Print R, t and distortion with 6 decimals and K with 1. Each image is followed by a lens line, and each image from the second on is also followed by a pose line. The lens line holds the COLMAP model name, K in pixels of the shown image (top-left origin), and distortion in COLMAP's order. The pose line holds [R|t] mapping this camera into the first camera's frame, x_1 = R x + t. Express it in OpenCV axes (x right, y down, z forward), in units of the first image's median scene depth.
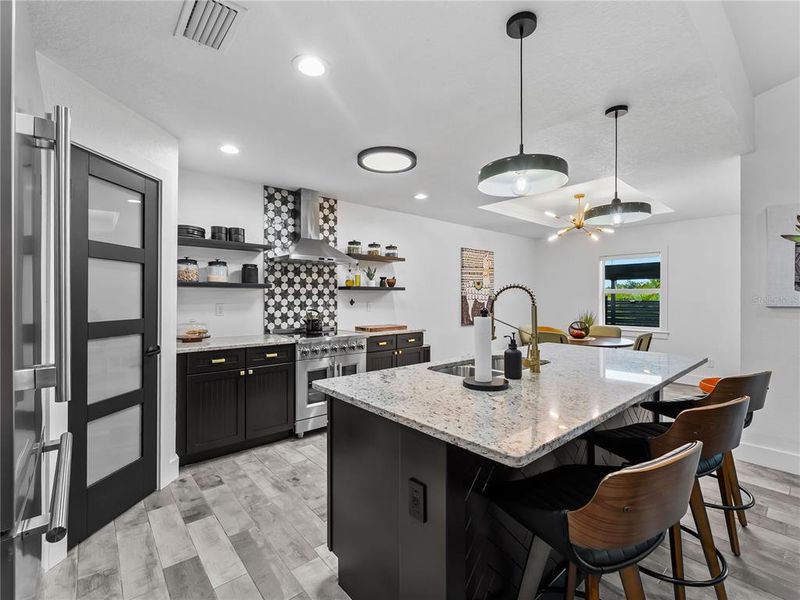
lens RADIAL K [[366.3, 0, 400.0], [0, 366.3, 300.0], [0, 0, 1]] dist [-0.010073, 0.000031]
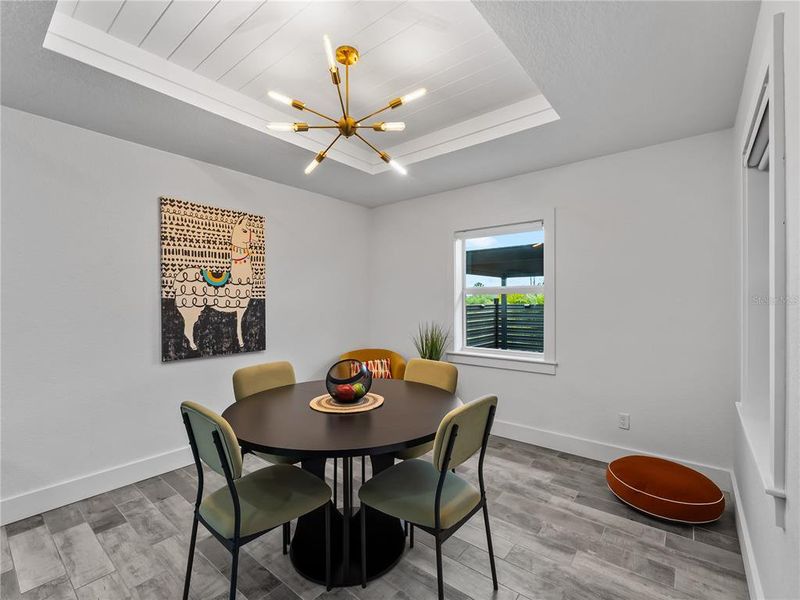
lens RADIAL K [[364.4, 0, 401.8], [0, 364.4, 307.9], [0, 0, 1]] dist [0.000922, 0.000219]
pose [[0.983087, -0.005543, 0.183056, 0.547767], [0.002830, 0.999882, 0.015079, -0.008928], [-0.183118, -0.014306, 0.982987, 0.672675]]
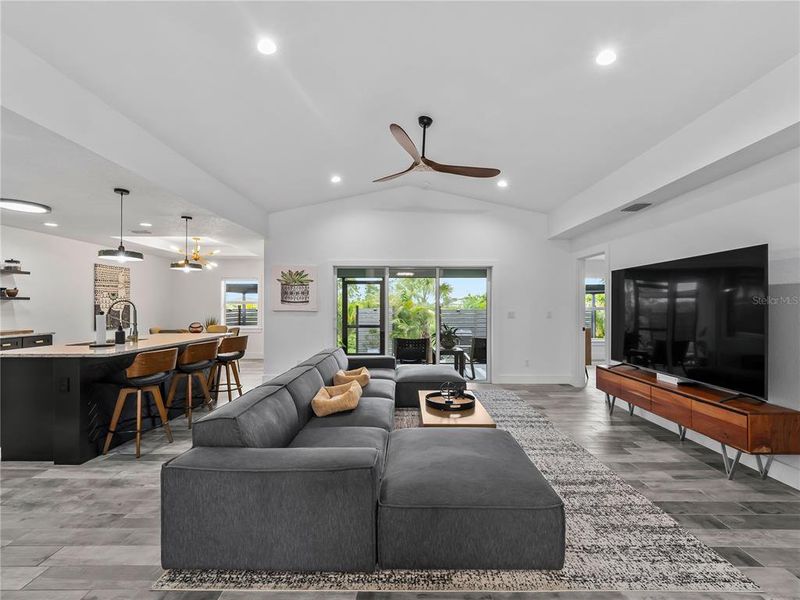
lens RADIAL K [[364.4, 0, 401.8], [0, 364.4, 307.9], [0, 0, 1]] dist [0.000922, 0.000219]
pose [[0.655472, 0.001656, 0.755218, -0.097143], [0.000475, 0.999996, -0.002605, 0.002682], [-0.755219, 0.002066, 0.655469, -0.712581]]
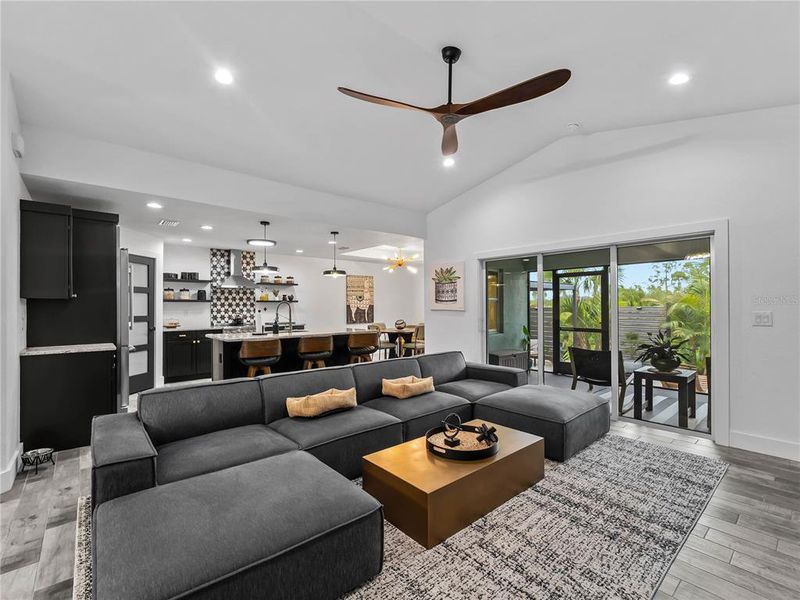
lens RADIAL K [[364.4, 0, 401.8], [0, 364.4, 307.9], [0, 0, 1]] dist [0.000922, 0.000219]
pose [[0.999976, -0.002977, 0.006255, 0.562527], [0.002969, 0.999995, 0.001292, -0.000512], [-0.006259, -0.001273, 0.999980, -0.836118]]
